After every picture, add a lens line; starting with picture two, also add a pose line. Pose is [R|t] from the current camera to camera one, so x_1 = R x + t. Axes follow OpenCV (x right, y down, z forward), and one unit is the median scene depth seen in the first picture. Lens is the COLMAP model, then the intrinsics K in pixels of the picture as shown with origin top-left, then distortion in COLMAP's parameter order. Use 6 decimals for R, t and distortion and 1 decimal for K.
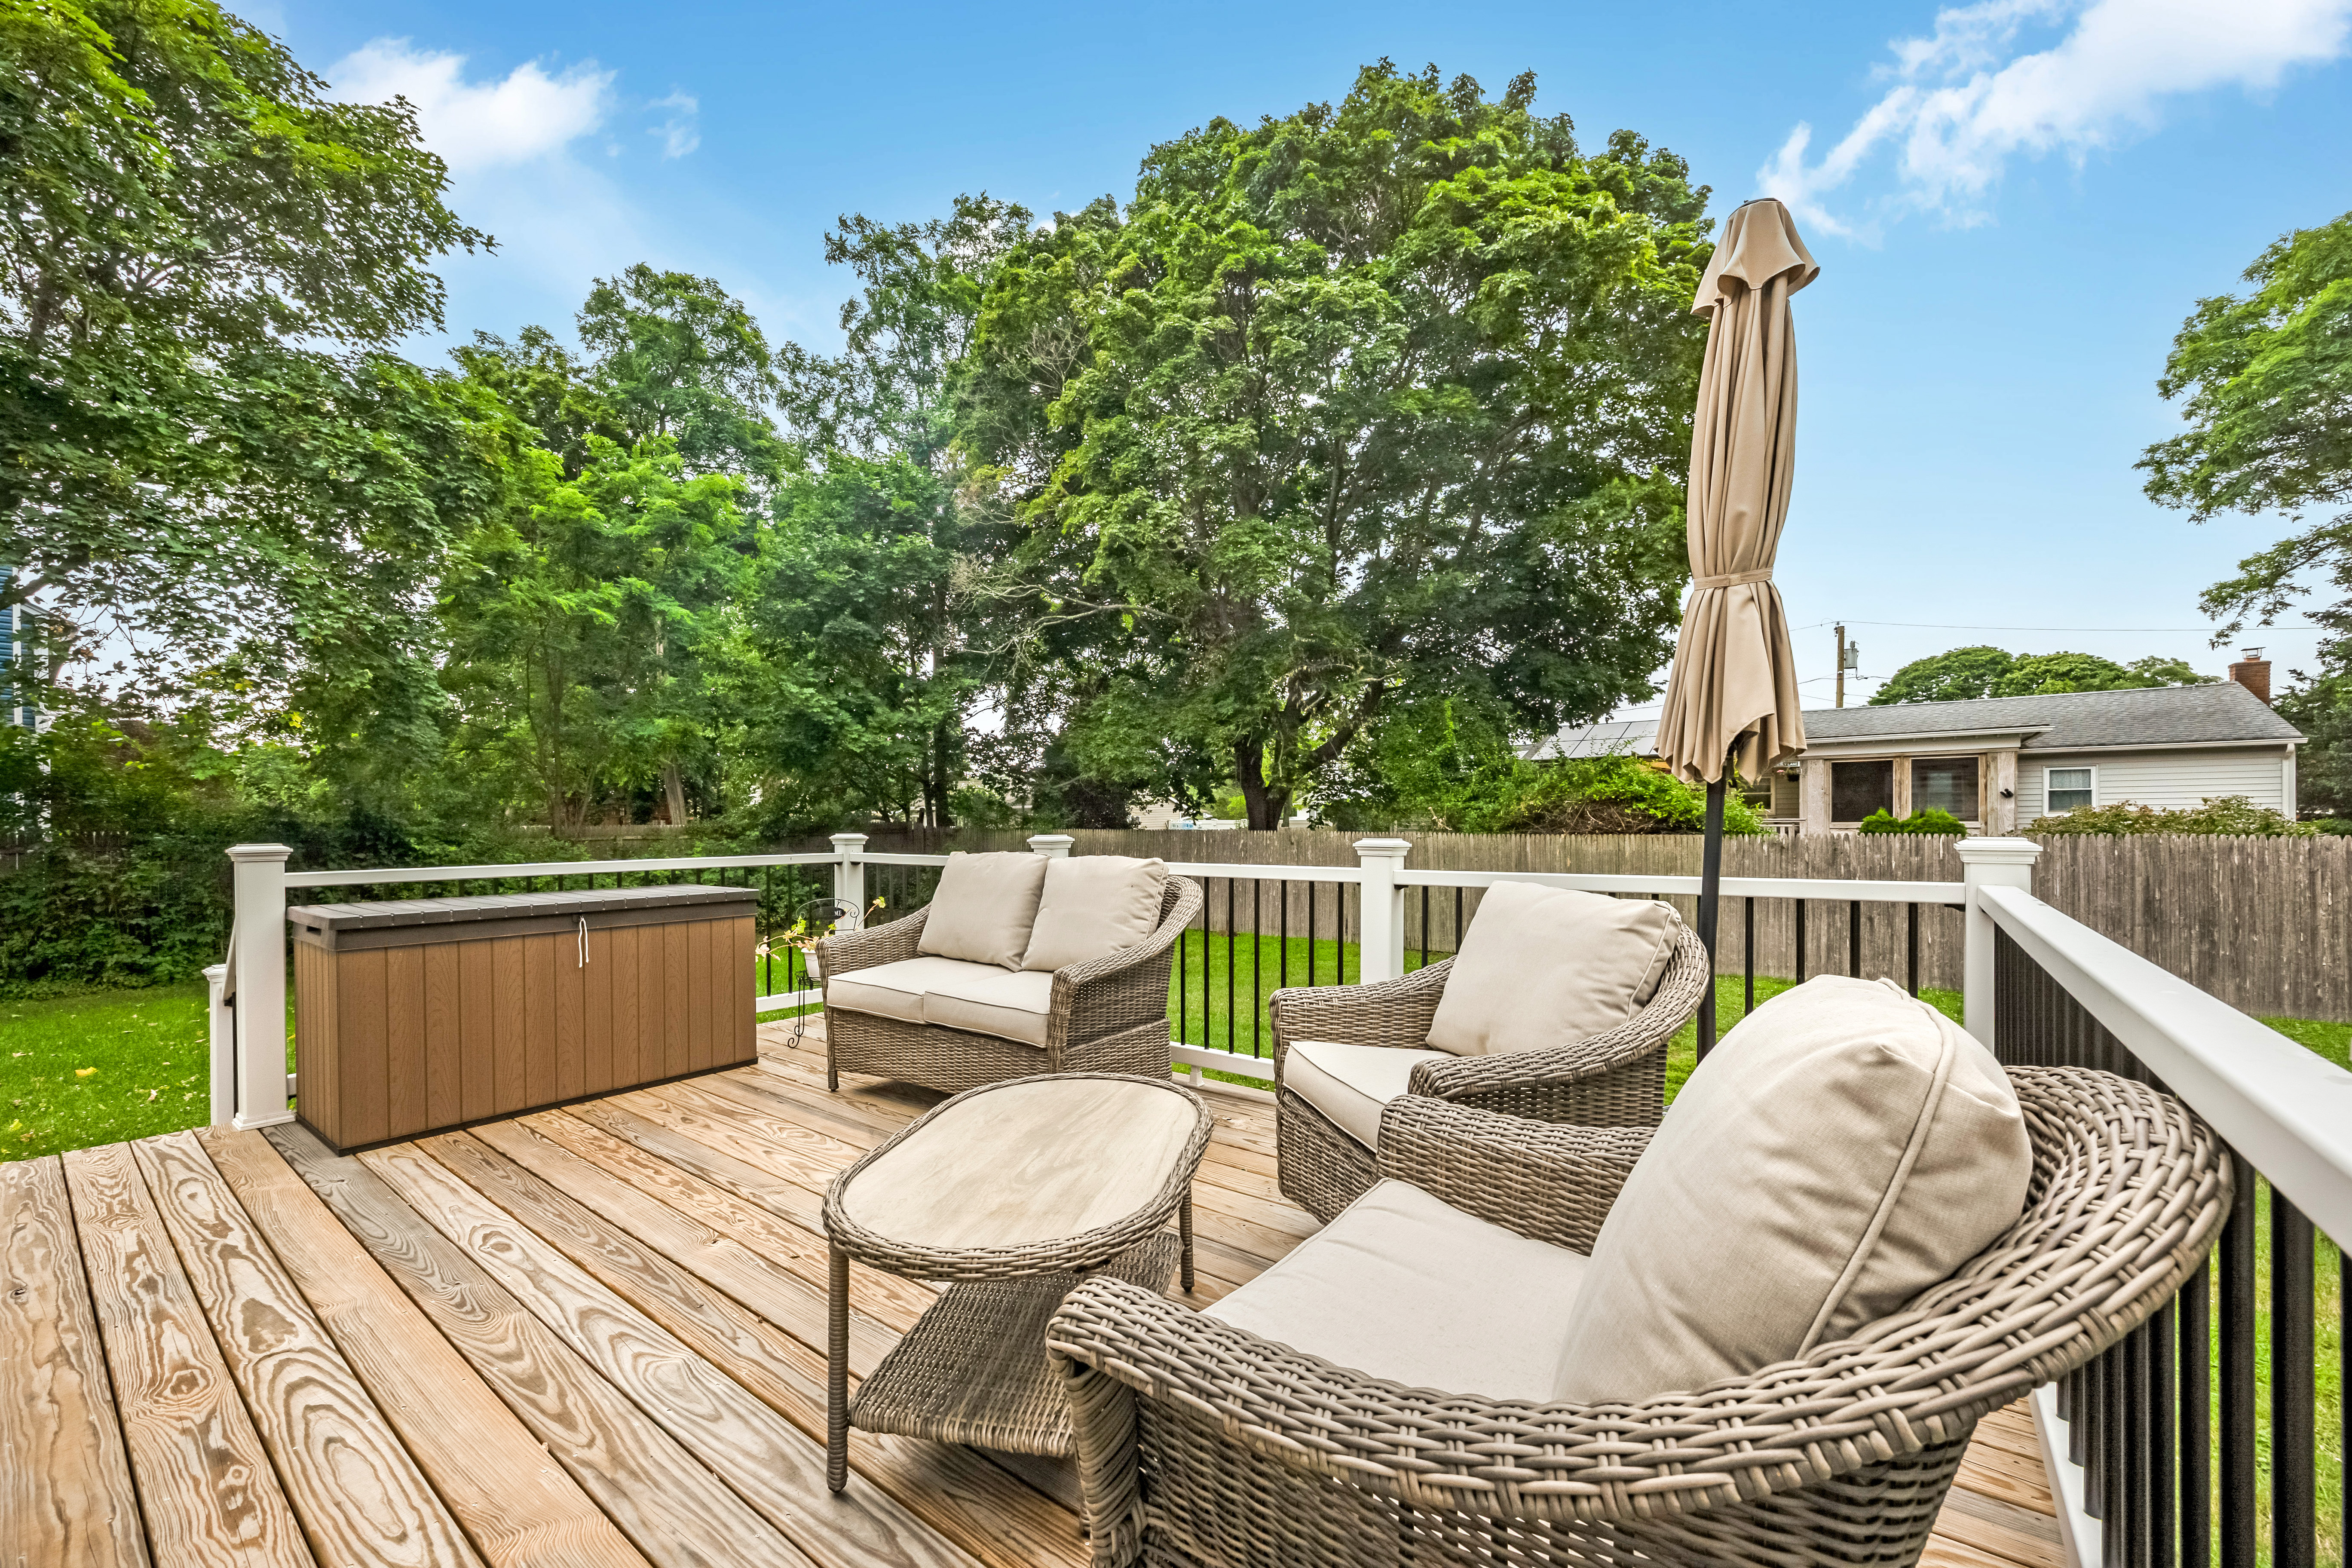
lens RADIAL K [[896.3, 0, 1185.8], [0, 896.3, 819.6], [0, 0, 1]] dist [0.001782, 0.000131]
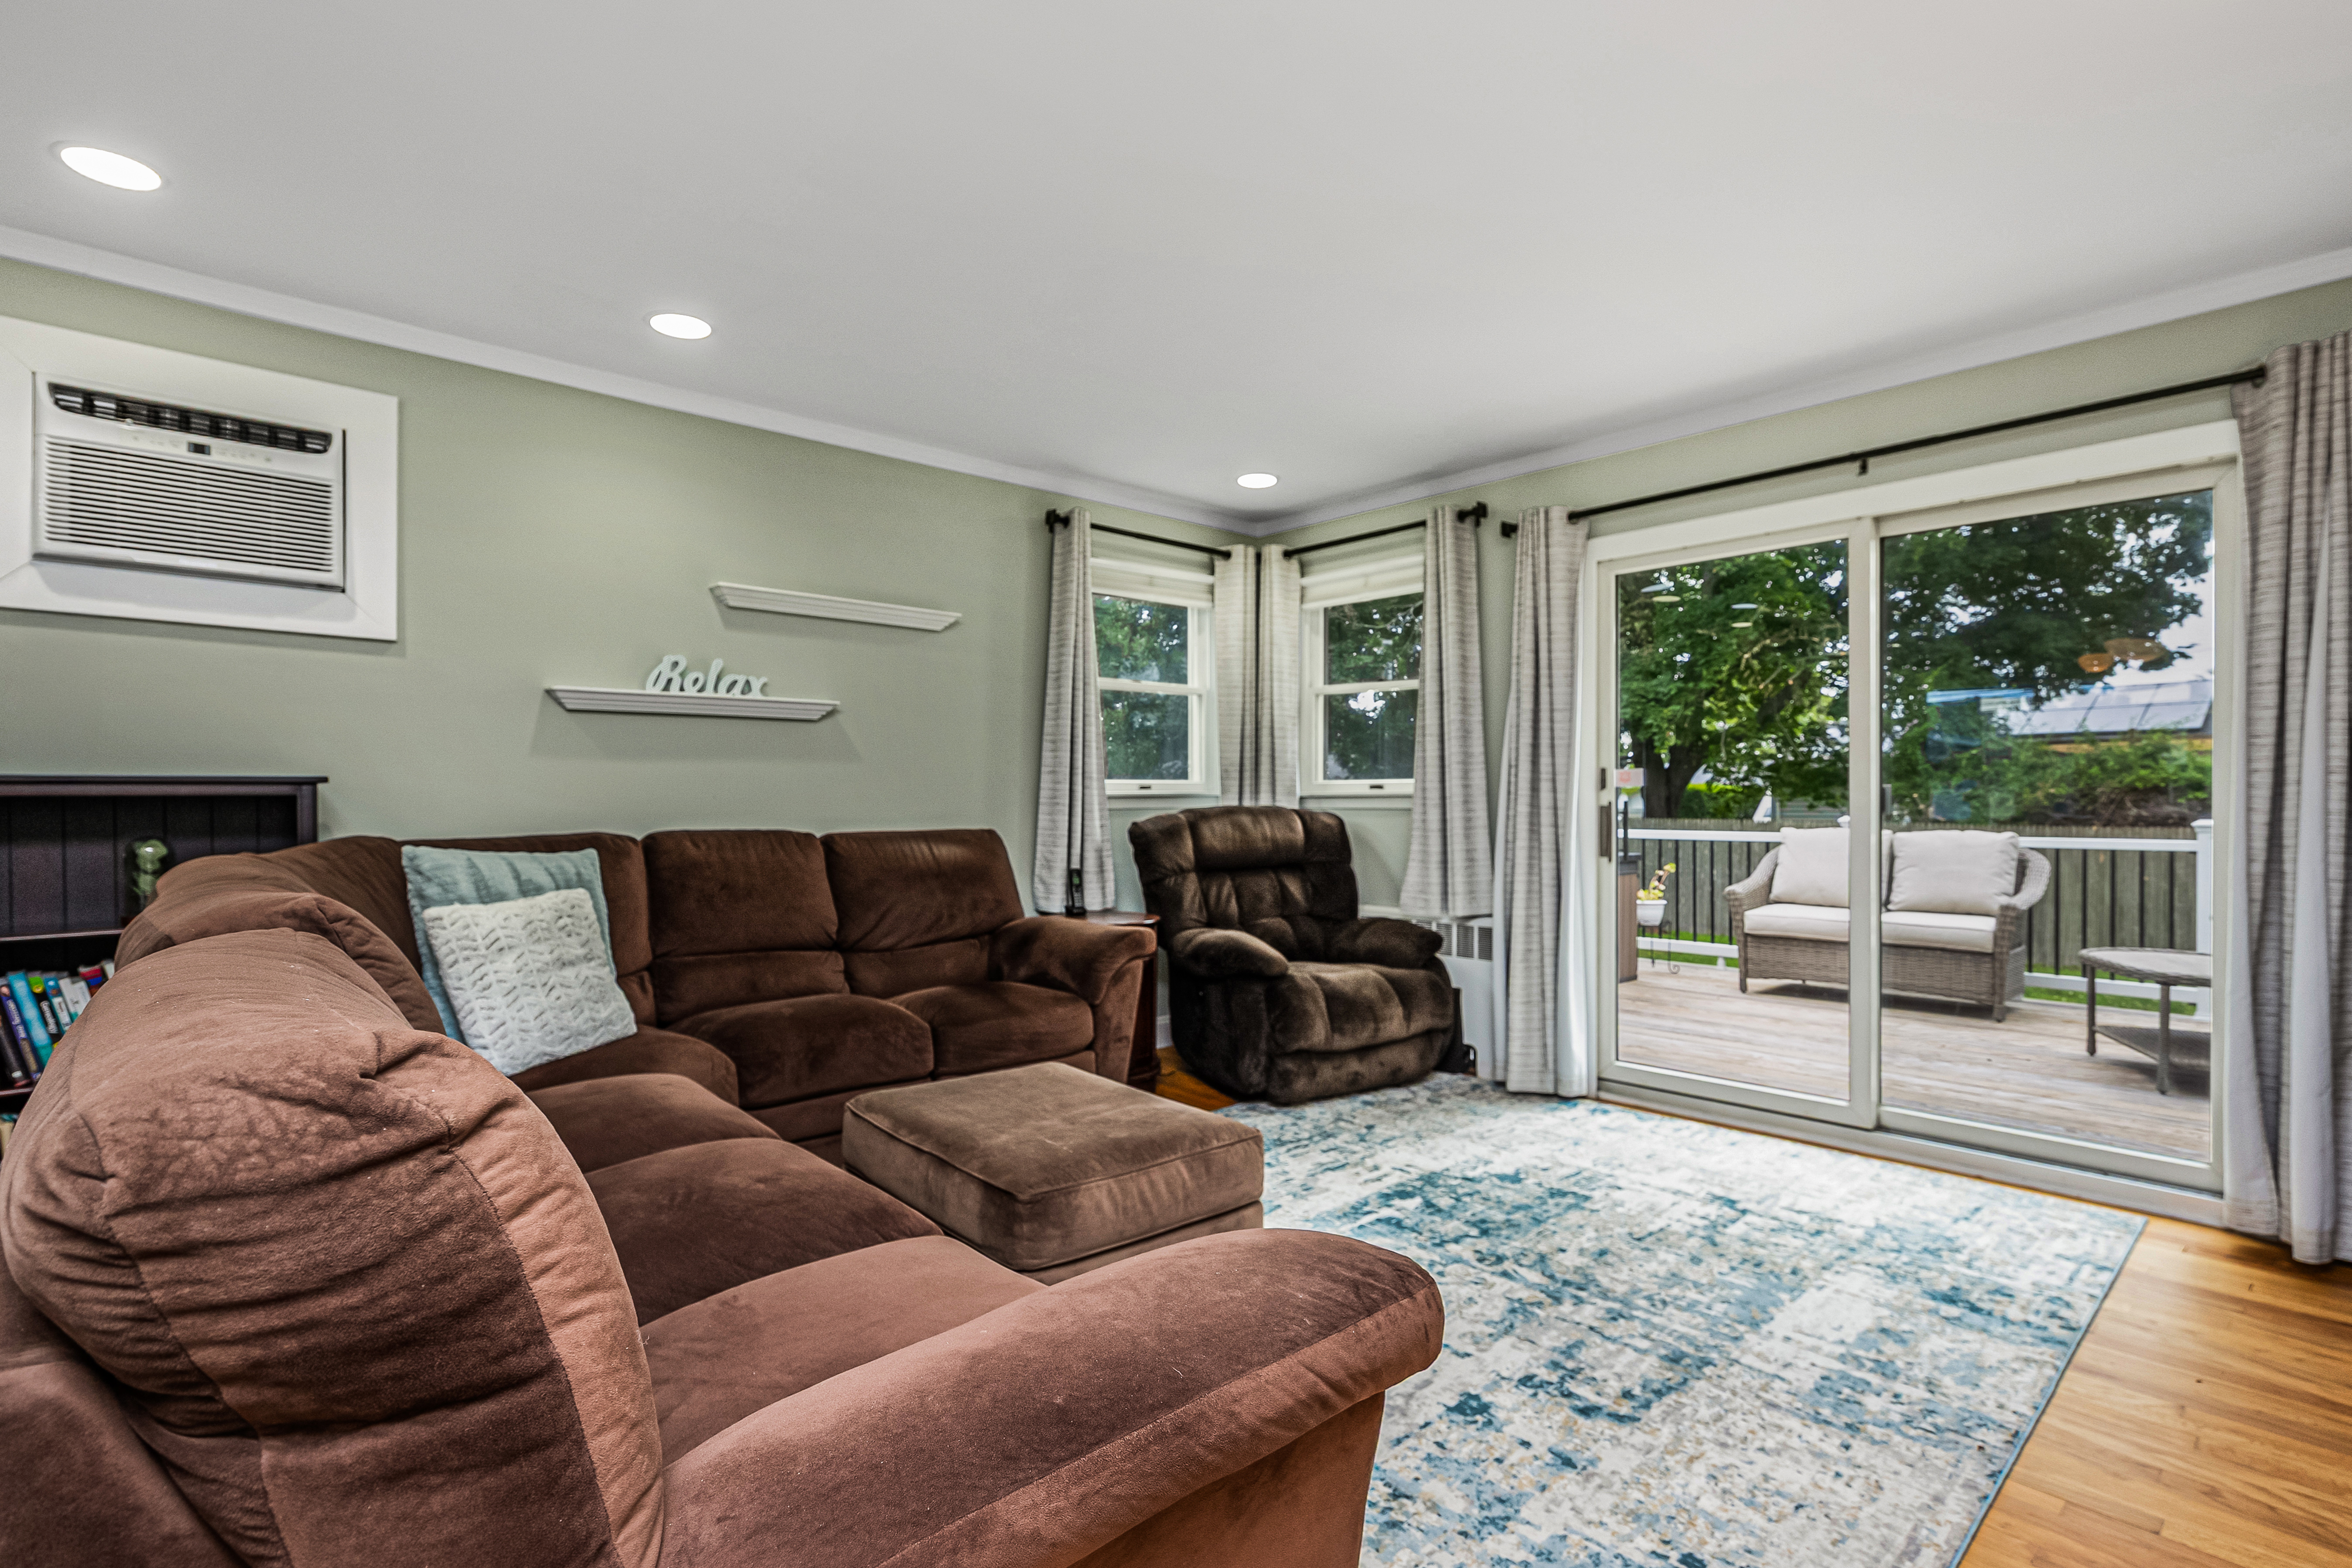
lens RADIAL K [[1118.1, 0, 1165.3], [0, 1118.1, 805.1], [0, 0, 1]] dist [0.006070, -0.003869]
pose [[0.981682, 0.007703, -0.190370, -0.247480], [-0.007717, 0.999970, 0.000665, 0.001430], [0.190370, 0.000817, 0.981712, -0.246829]]
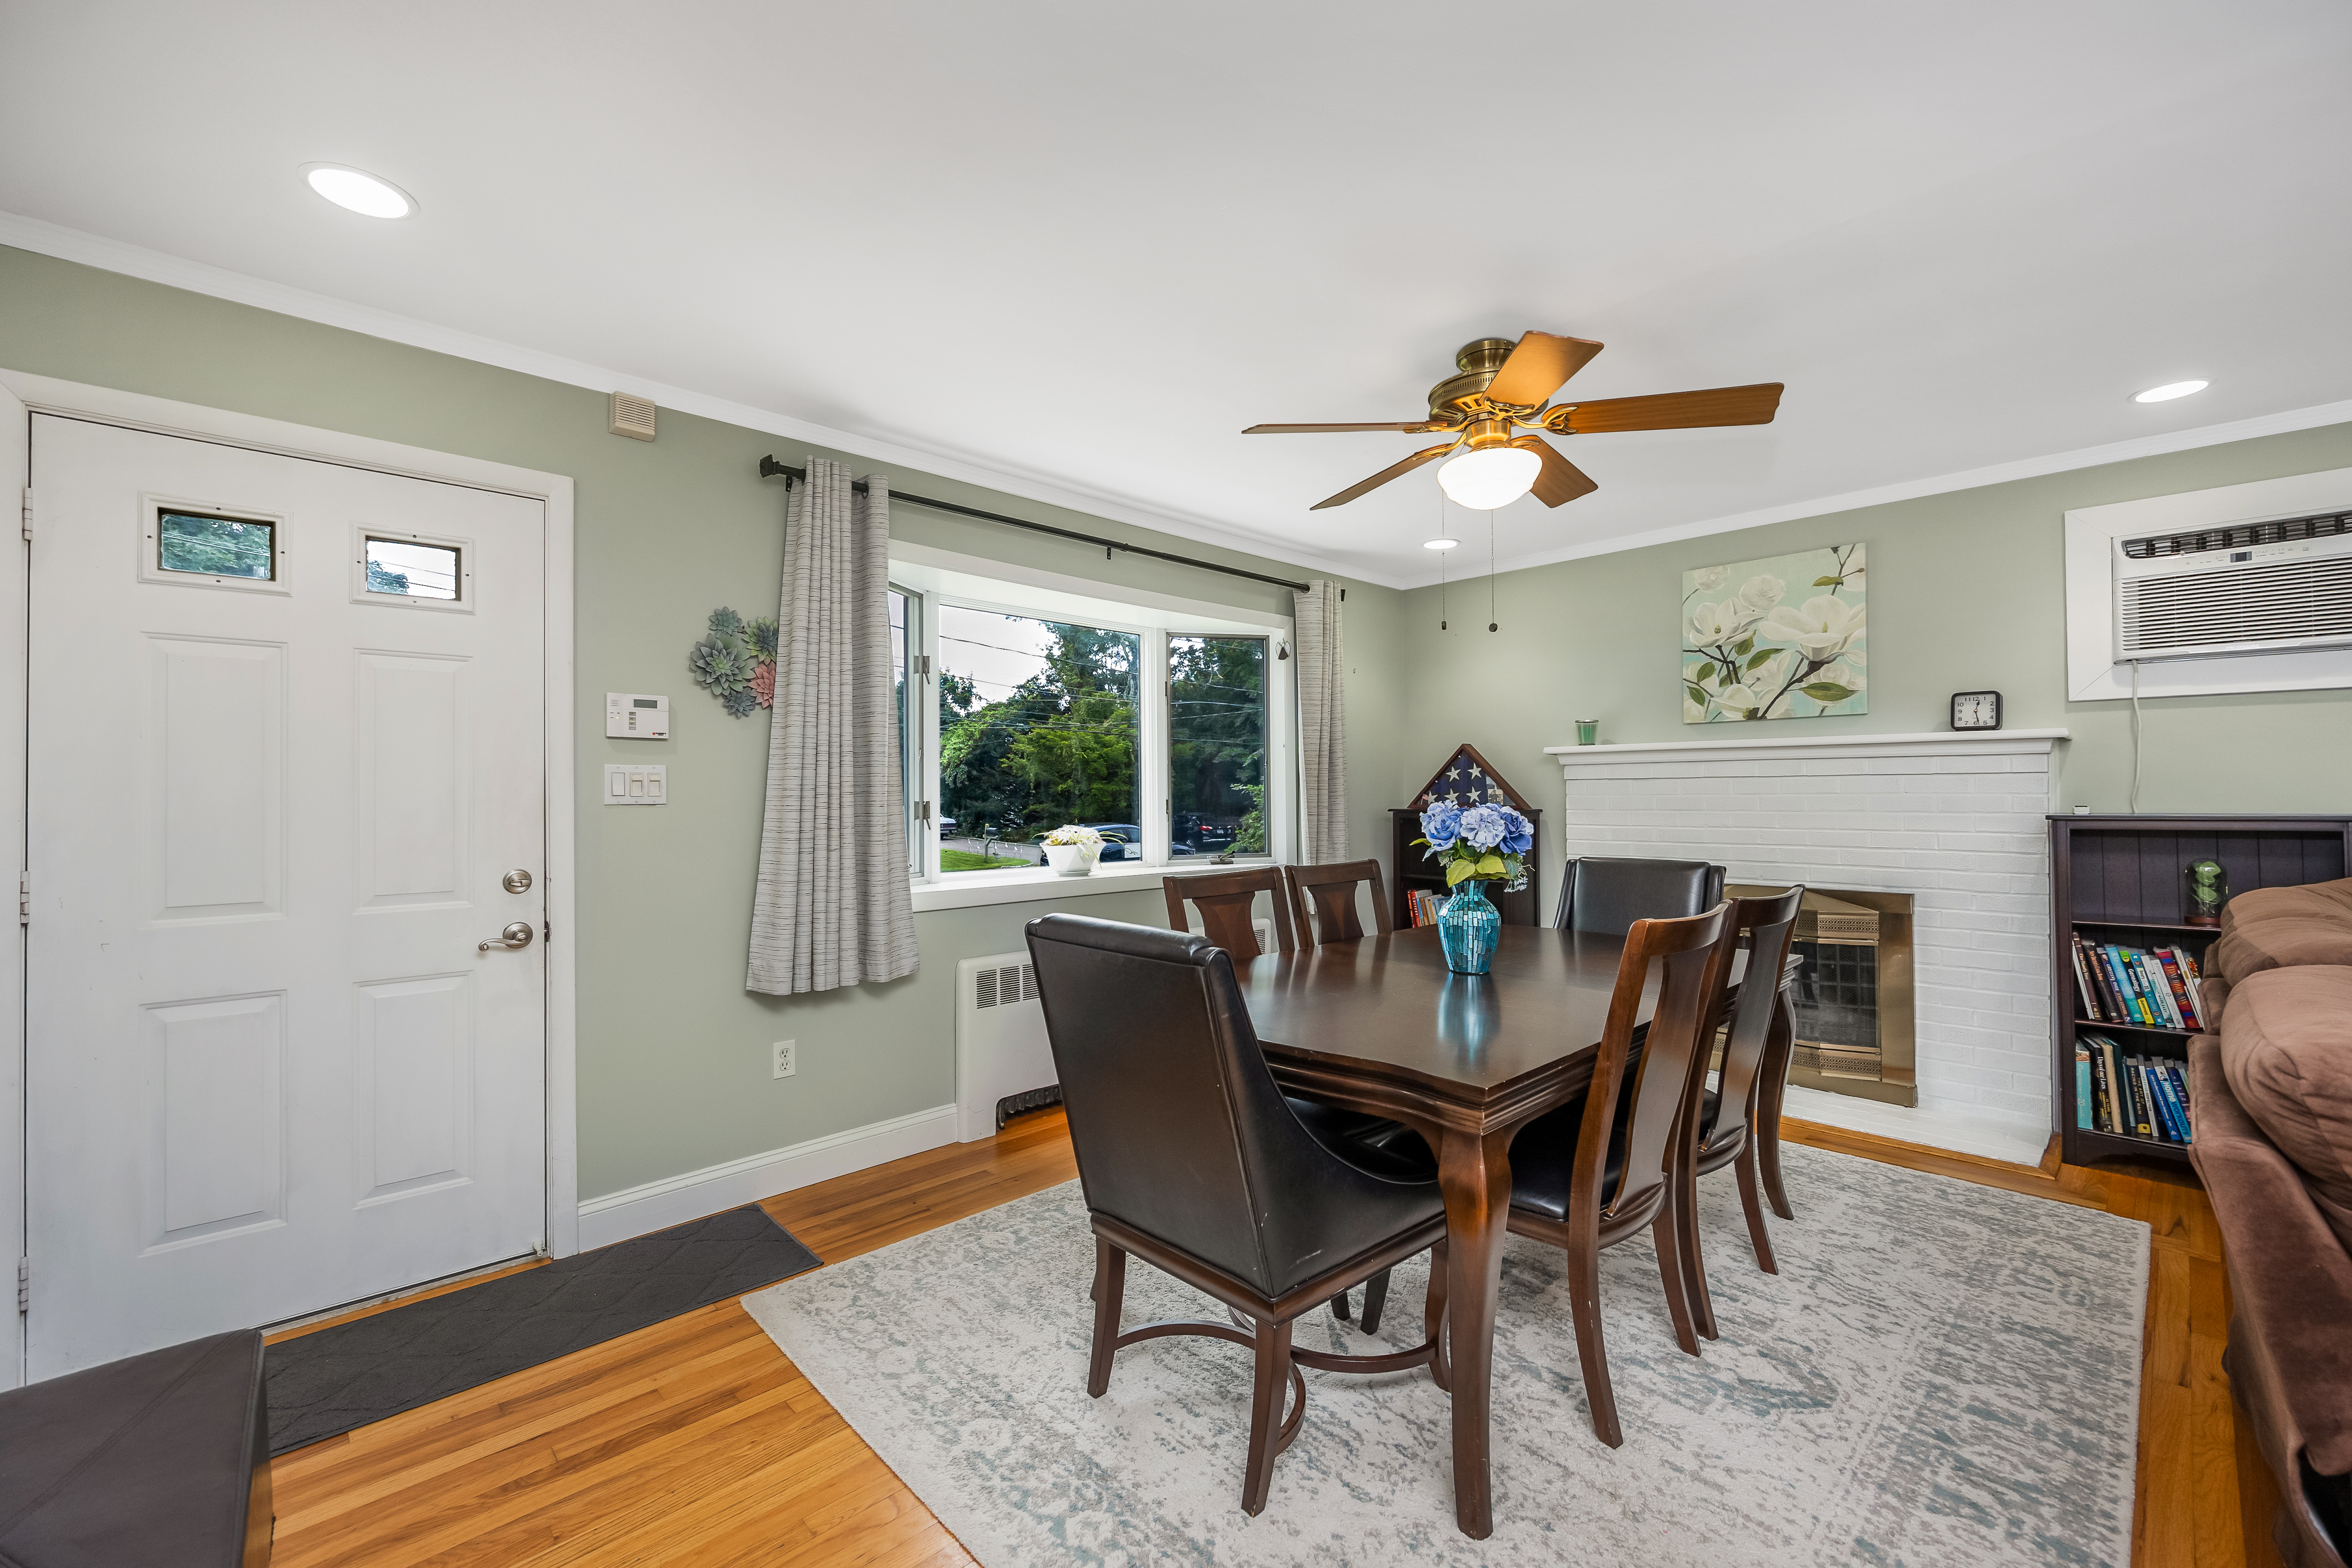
lens RADIAL K [[945.5, 0, 1182.5], [0, 945.5, 780.9], [0, 0, 1]] dist [0.001540, -0.000404]
pose [[-0.154149, -0.006009, -0.988029, -0.203178], [0.003558, 0.999972, -0.006637, -0.008914], [0.988041, -0.004538, -0.154123, -0.290338]]
